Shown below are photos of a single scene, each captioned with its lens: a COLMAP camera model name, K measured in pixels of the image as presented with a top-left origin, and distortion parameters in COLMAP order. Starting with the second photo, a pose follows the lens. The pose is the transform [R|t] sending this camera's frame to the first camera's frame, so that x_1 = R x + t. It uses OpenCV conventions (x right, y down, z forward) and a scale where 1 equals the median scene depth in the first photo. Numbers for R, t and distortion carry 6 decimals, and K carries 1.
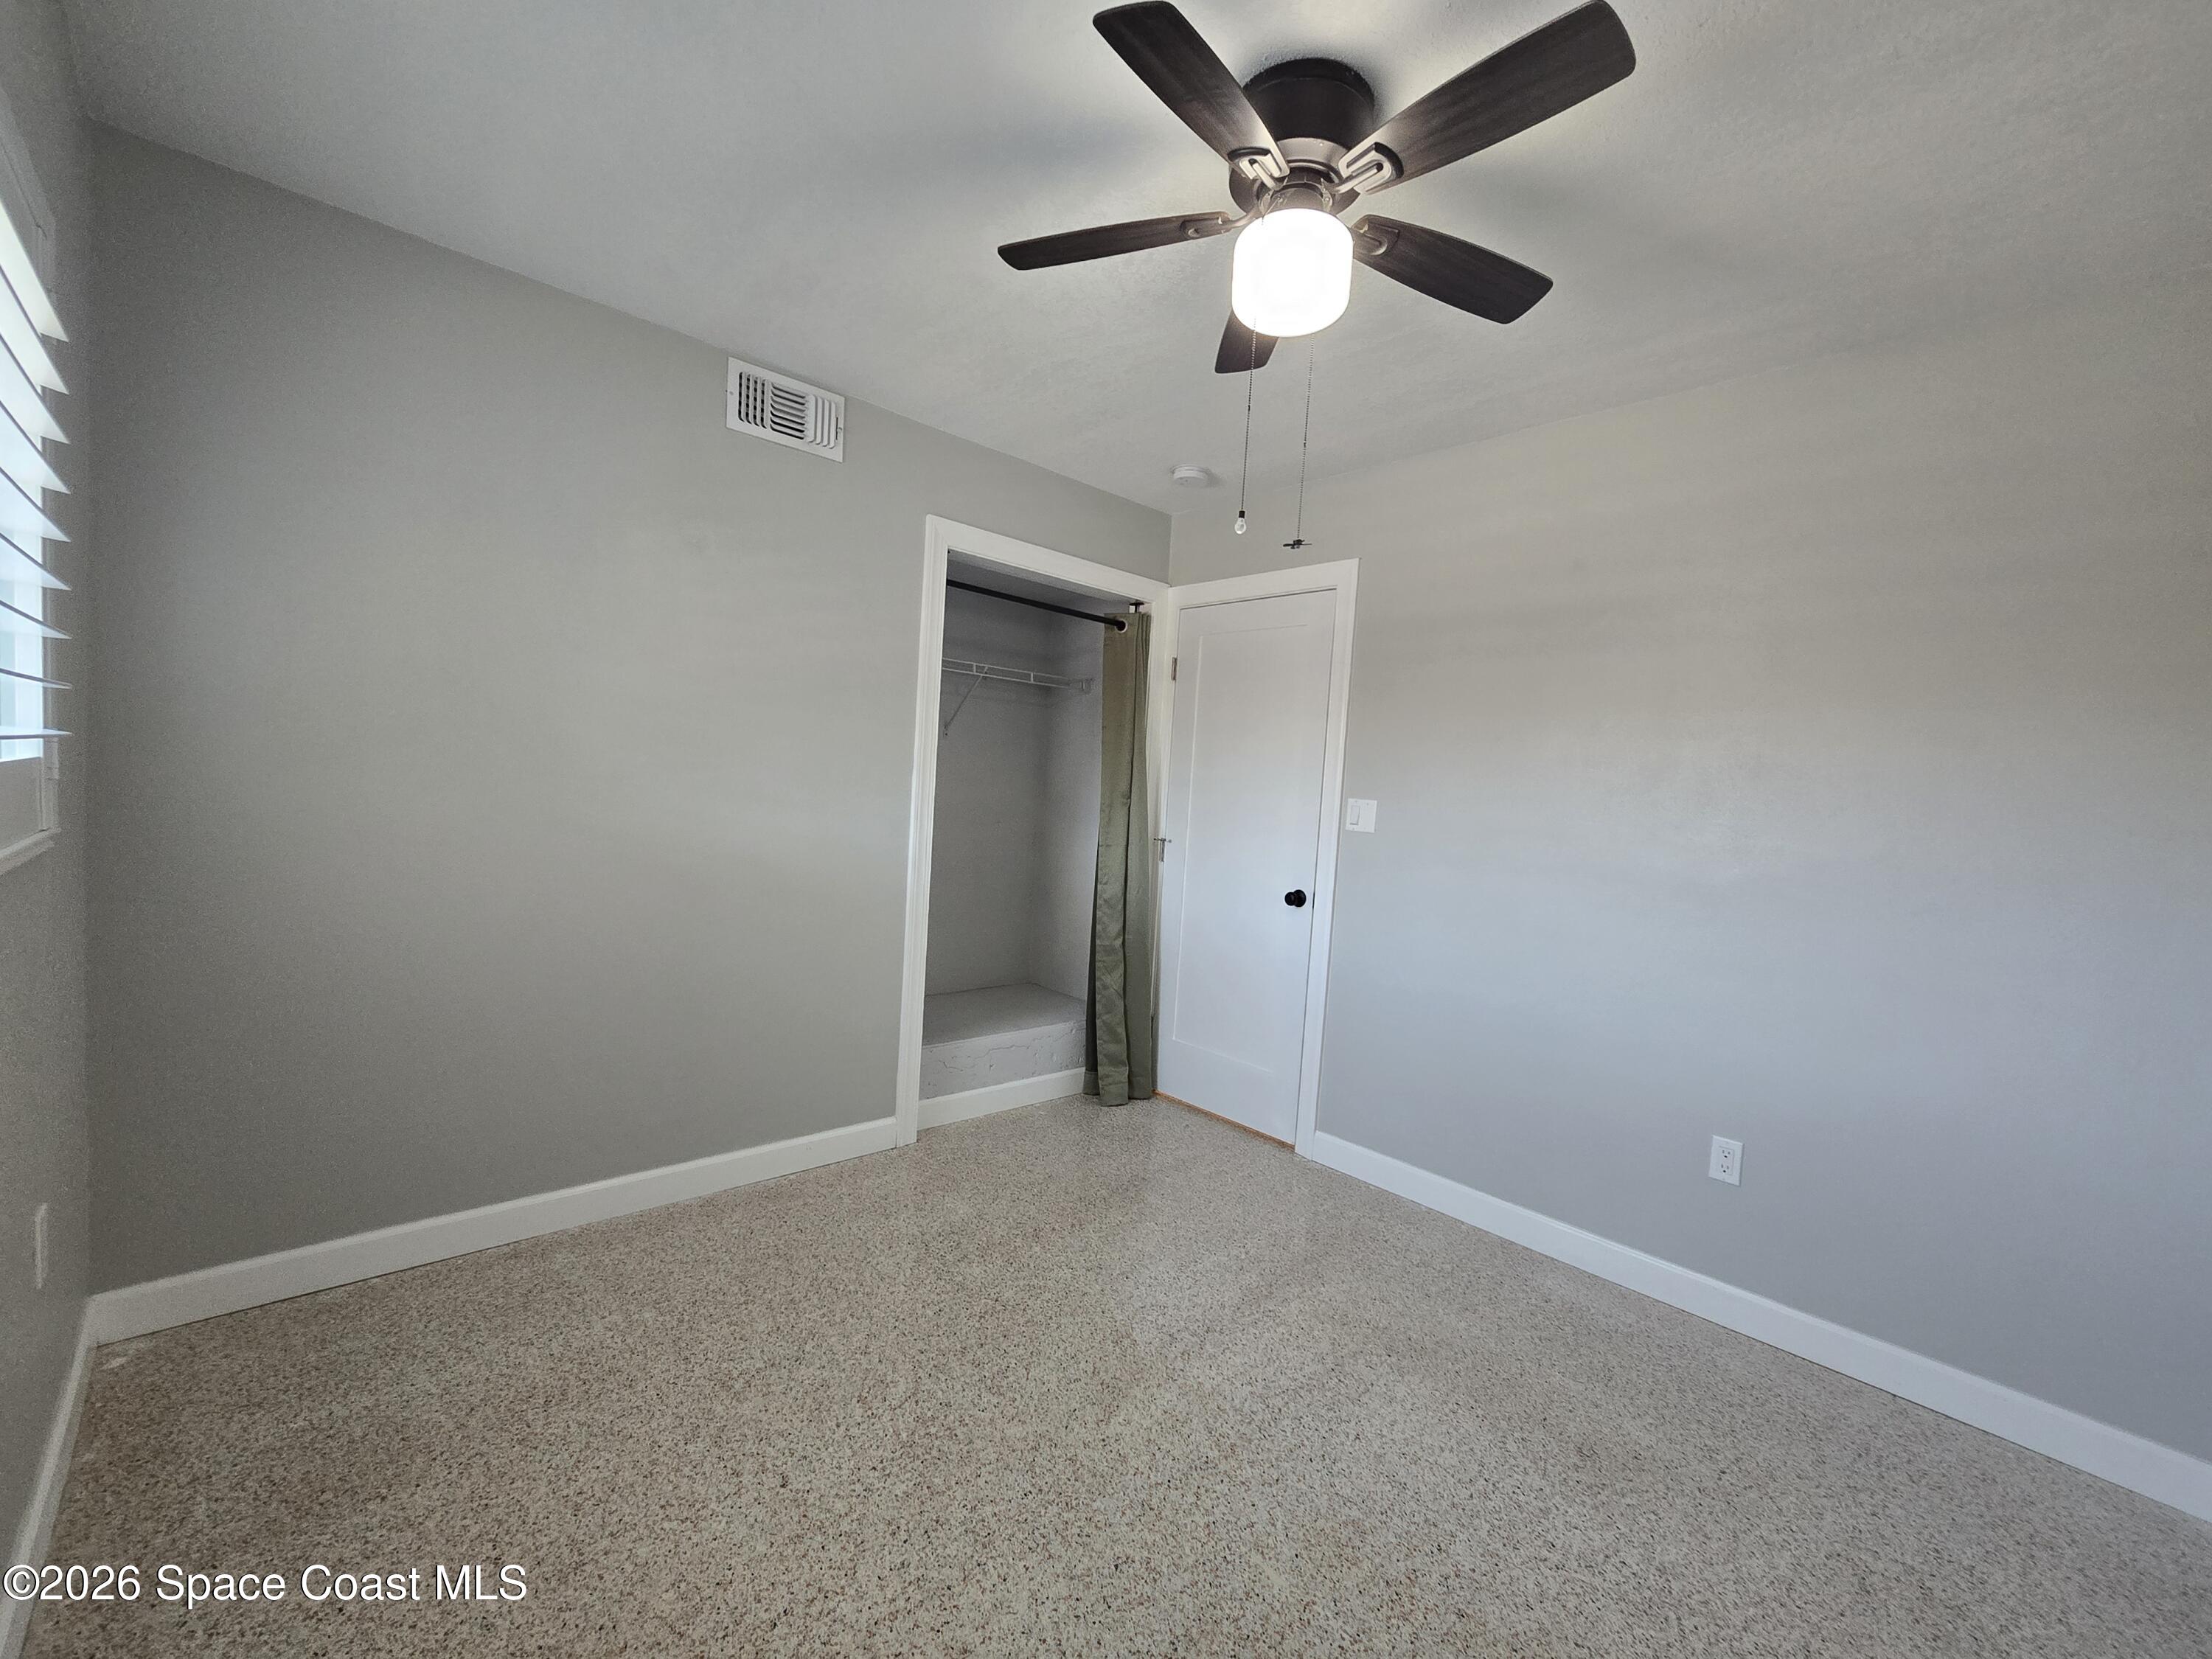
lens RADIAL K [[915.0, 0, 1121.4], [0, 915.0, 837.6], [0, 0, 1]] dist [0.003941, 0.000009]
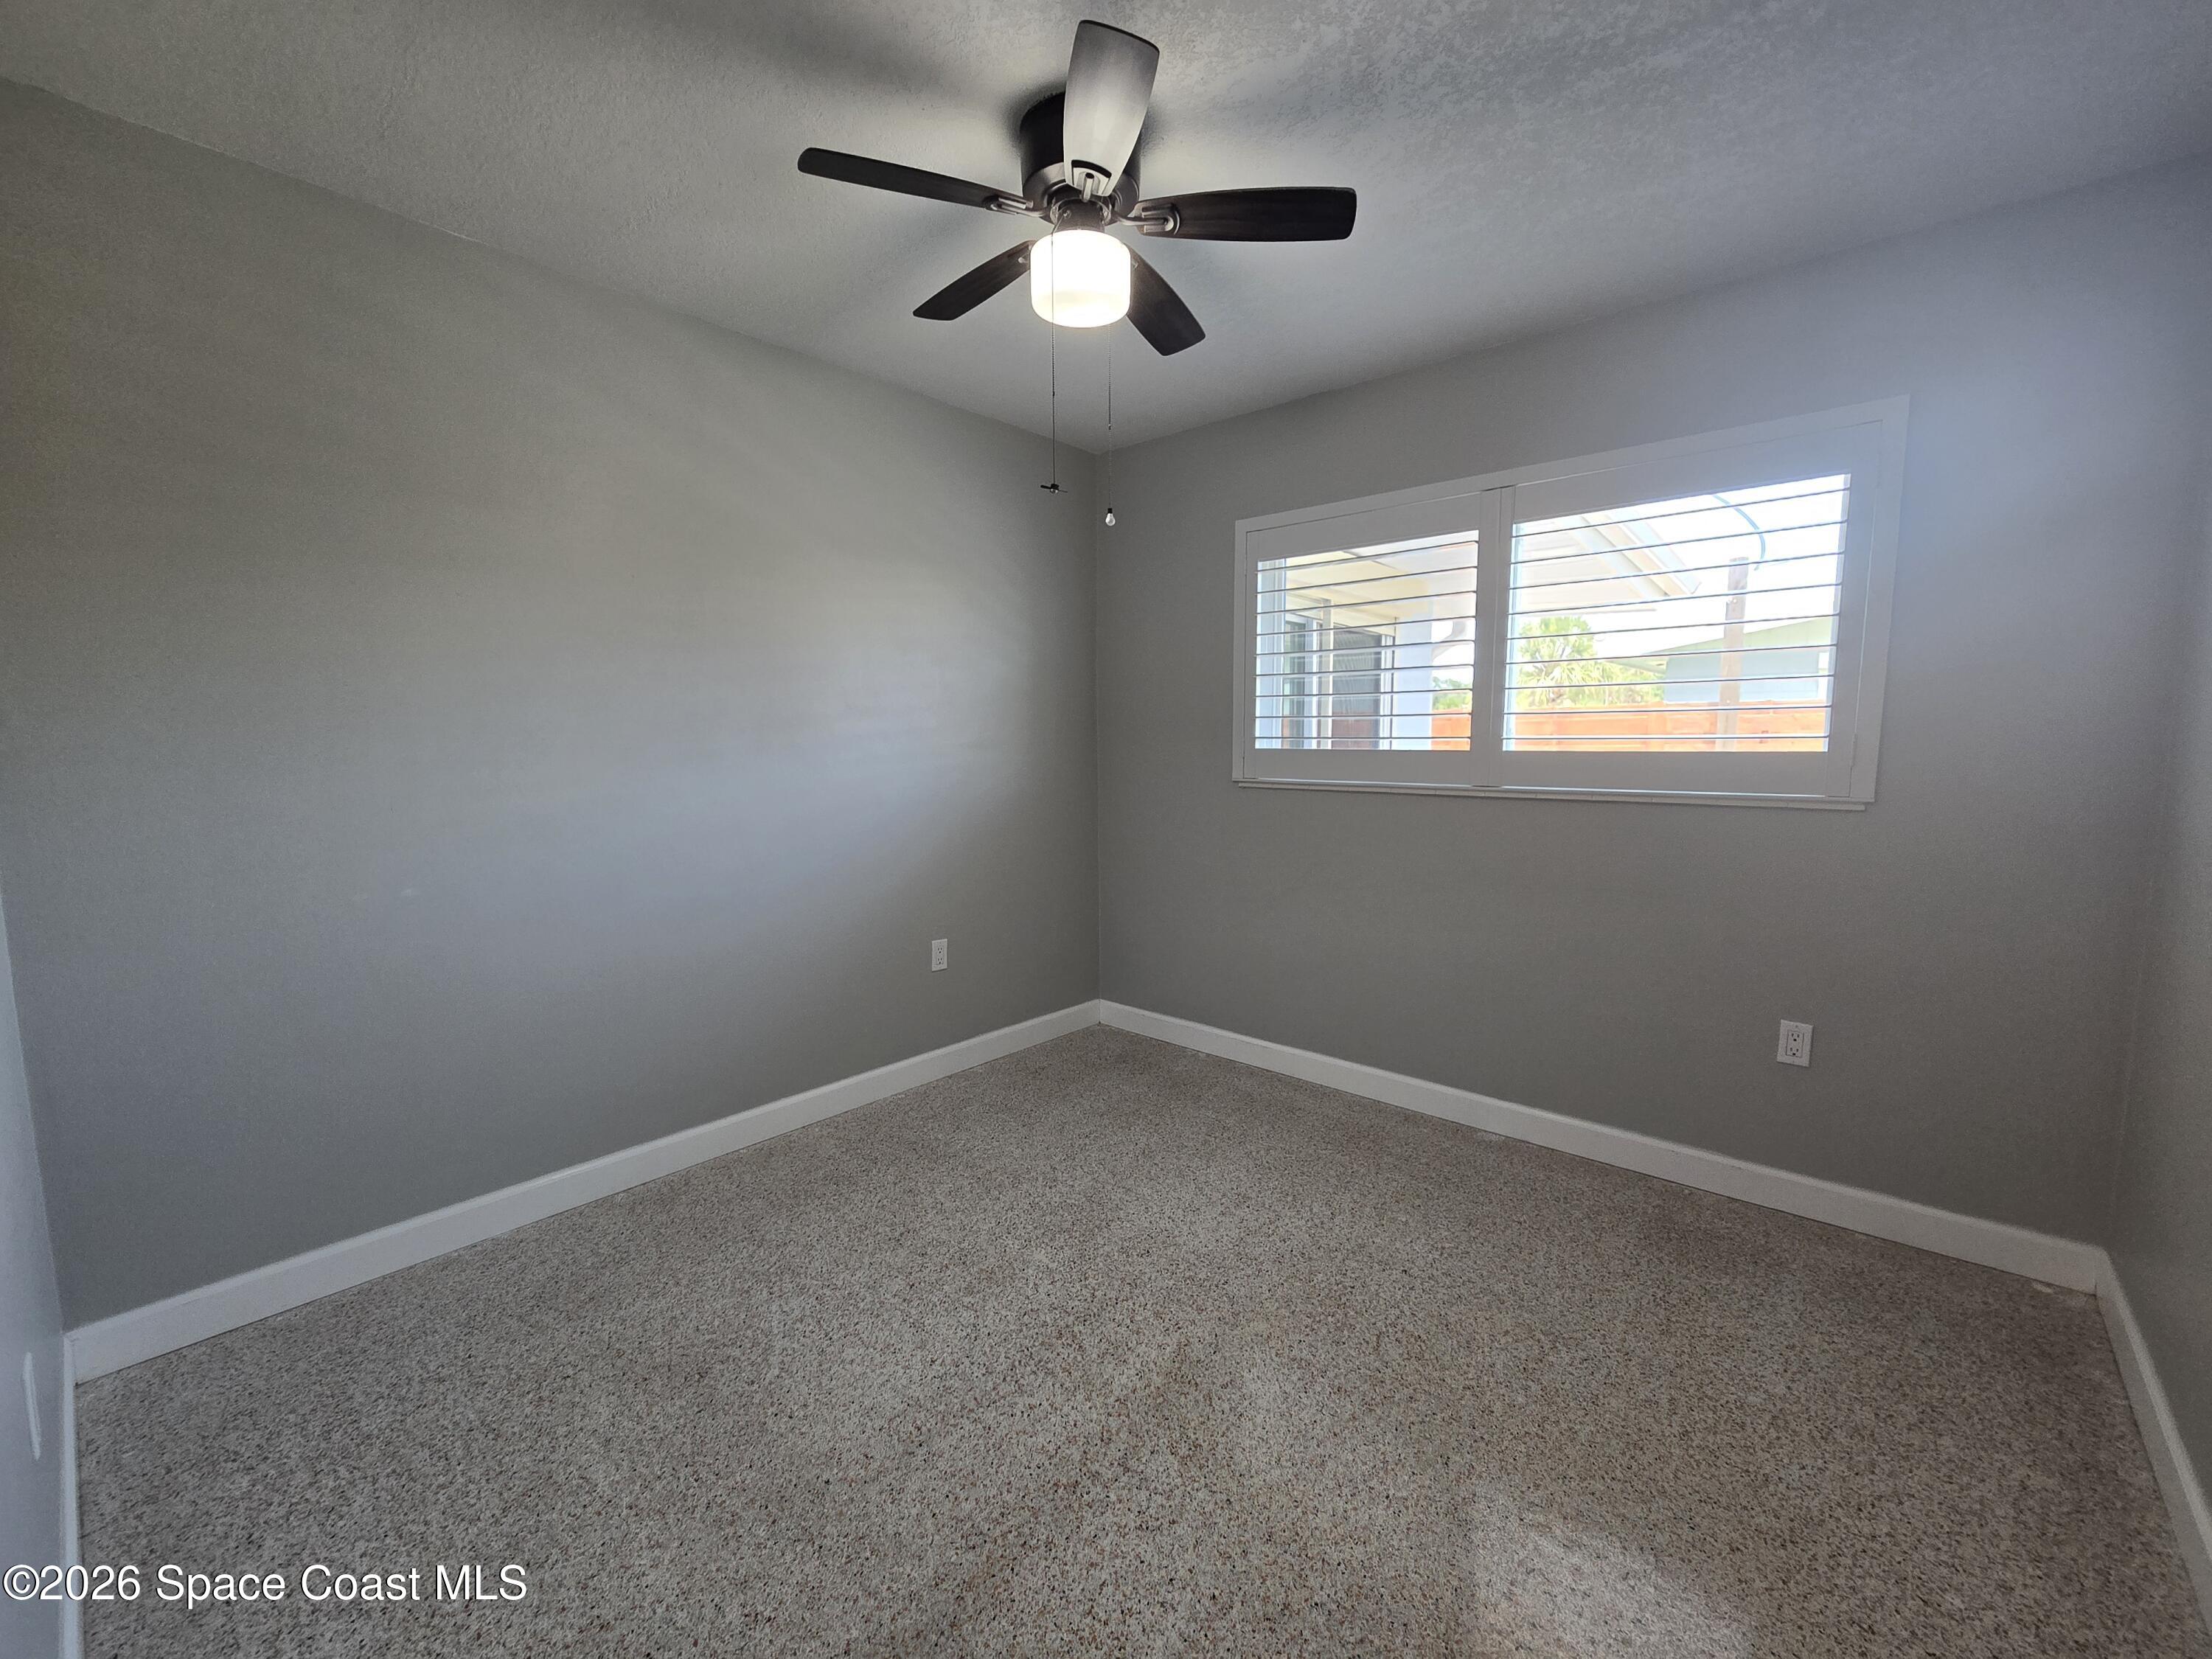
lens RADIAL K [[915.0, 0, 1121.4], [0, 915.0, 837.6], [0, 0, 1]] dist [0.003941, 0.000009]
pose [[-0.992795, -0.049240, -0.109244, 0.181619], [-0.065546, 0.986345, 0.151089, -0.072906], [0.100312, 0.157161, -0.982465, 1.824488]]
